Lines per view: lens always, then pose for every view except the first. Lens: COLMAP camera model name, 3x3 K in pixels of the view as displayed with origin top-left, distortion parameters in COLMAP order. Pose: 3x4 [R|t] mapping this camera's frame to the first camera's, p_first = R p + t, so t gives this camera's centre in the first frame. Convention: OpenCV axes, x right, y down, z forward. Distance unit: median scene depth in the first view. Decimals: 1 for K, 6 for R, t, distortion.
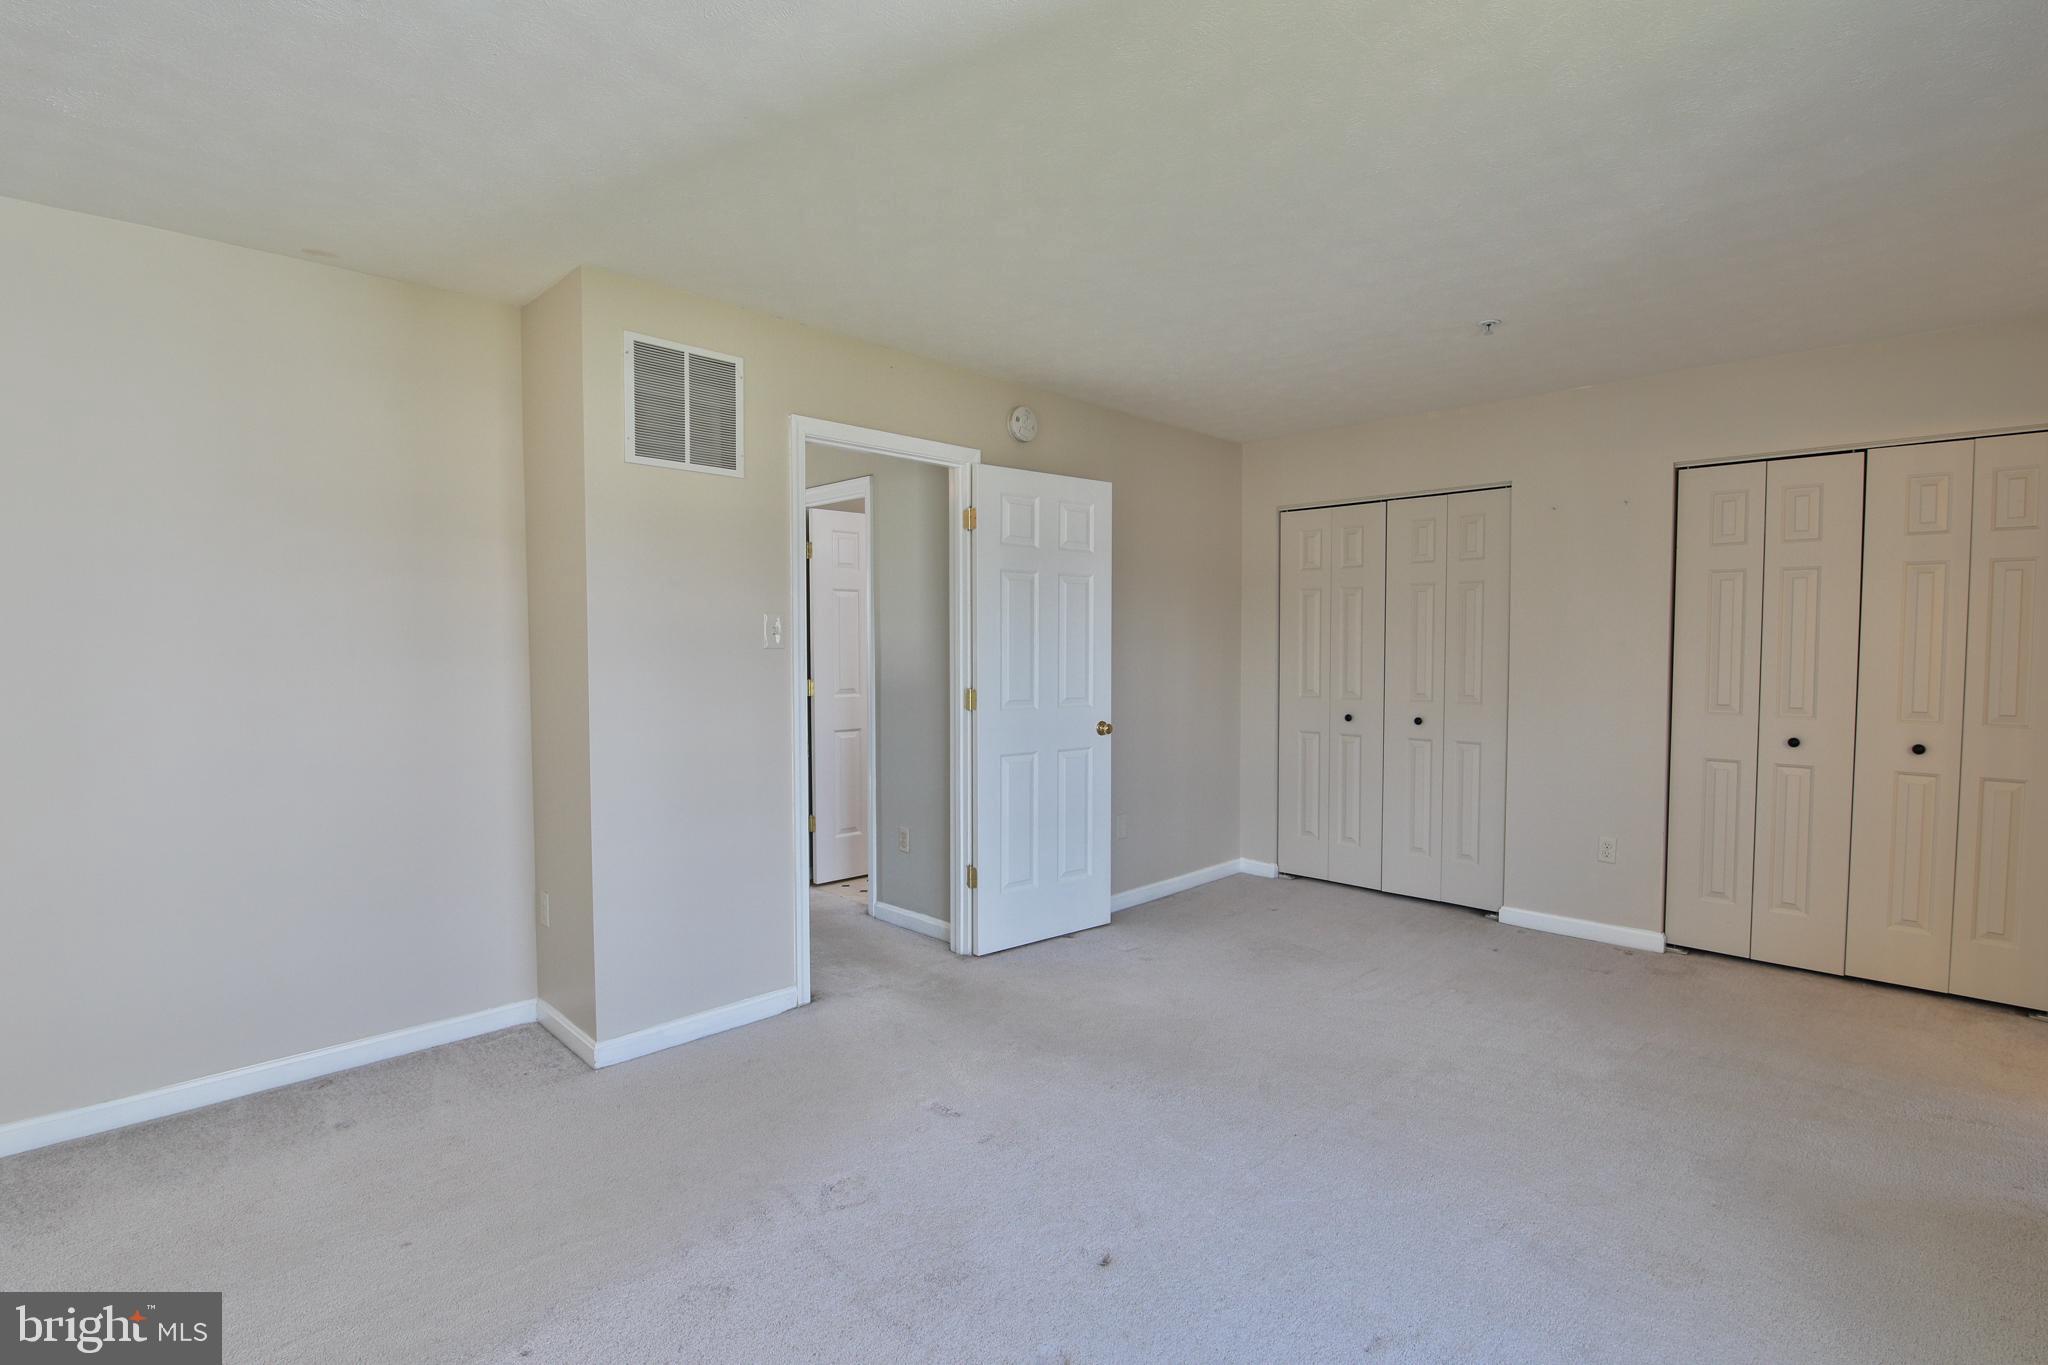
lens RADIAL K [[959.4, 0, 1011.4], [0, 959.4, 677.1], [0, 0, 1]] dist [-0.003979, -0.011063]
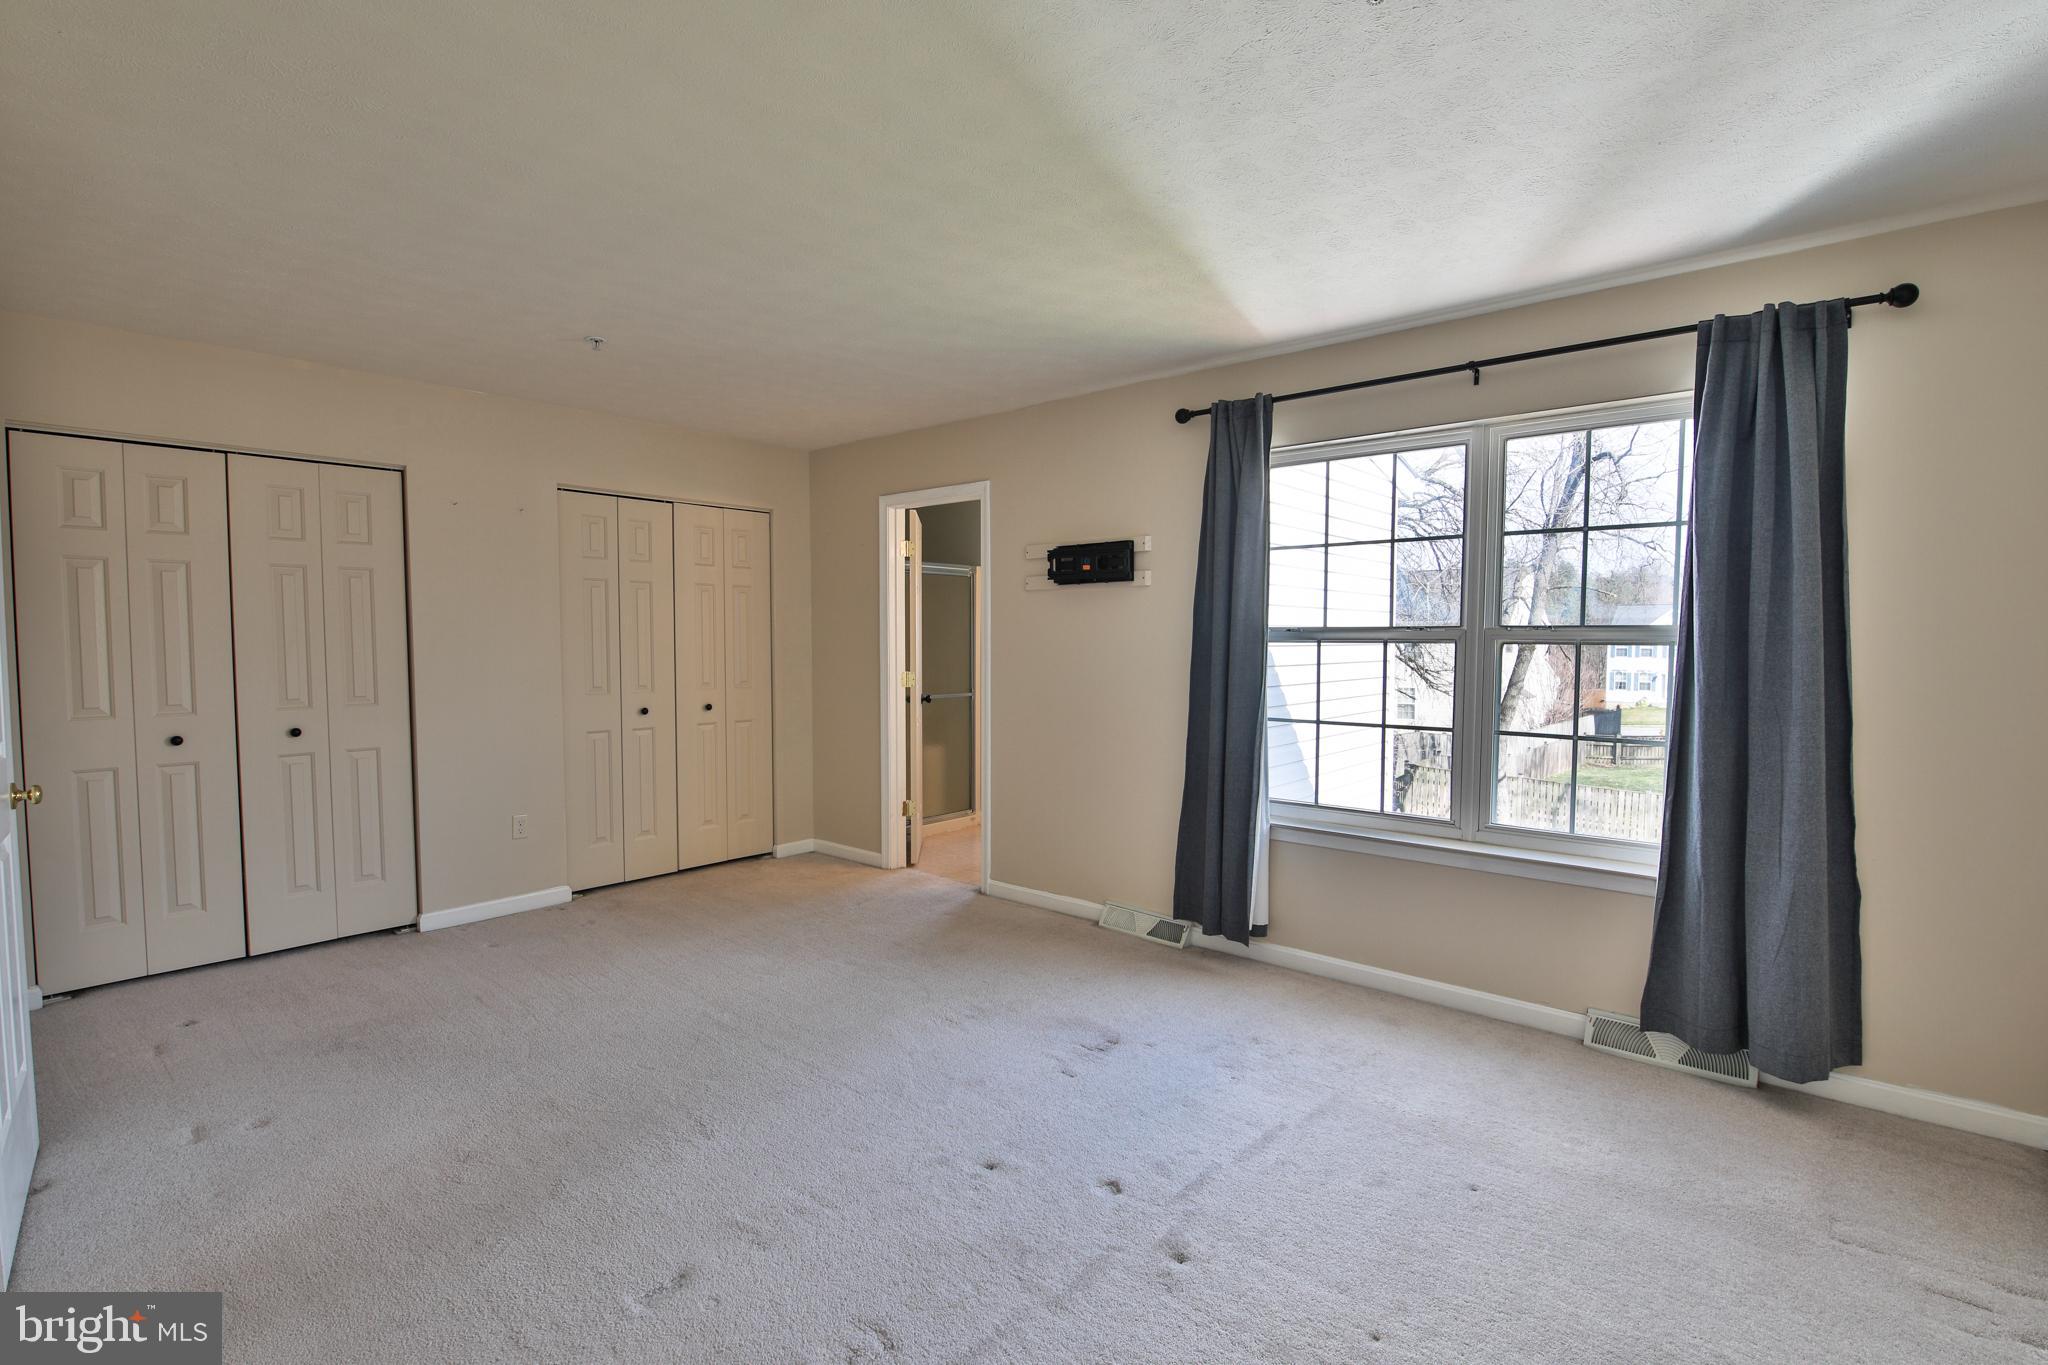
lens RADIAL K [[959.4, 0, 1031.9], [0, 959.4, 689.9], [0, 0, 1]] dist [-0.003979, -0.011063]
pose [[-0.080531, -0.055383, 0.995212, -0.521862], [0.034838, 0.997689, 0.058340, -0.019918], [-0.996143, 0.039369, -0.078415, 0.512319]]
